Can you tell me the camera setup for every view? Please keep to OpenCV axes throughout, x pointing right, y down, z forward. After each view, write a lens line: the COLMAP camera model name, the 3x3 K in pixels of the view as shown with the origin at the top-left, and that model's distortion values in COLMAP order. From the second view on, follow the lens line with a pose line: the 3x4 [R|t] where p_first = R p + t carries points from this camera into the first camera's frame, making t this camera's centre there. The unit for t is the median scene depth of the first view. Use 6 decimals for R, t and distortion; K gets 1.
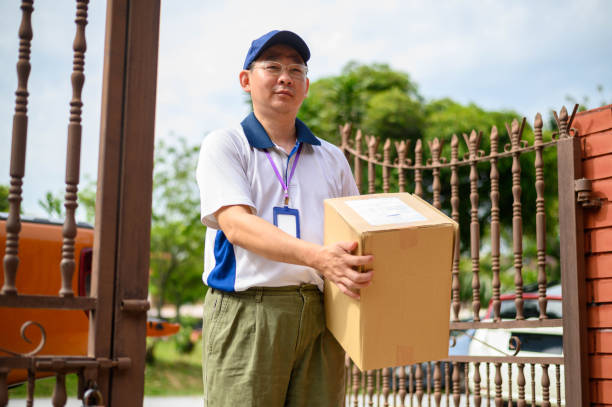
lens RADIAL K [[869.7, 0, 306.0], [0, 869.7, 203.5], [0, 0, 1]] dist [-0.015274, 0.025838]
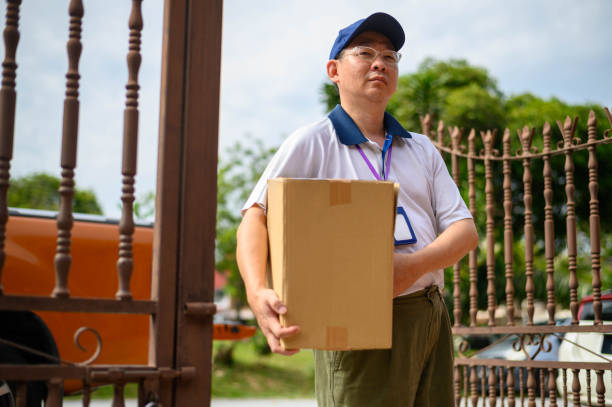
lens RADIAL K [[869.7, 0, 306.0], [0, 869.7, 203.5], [0, 0, 1]] dist [-0.015274, 0.025838]
pose [[0.995983, -0.013836, -0.088464, -0.005374], [0.013721, 0.999904, -0.001915, 0.010687], [0.088482, 0.000694, 0.996078, 0.107215]]
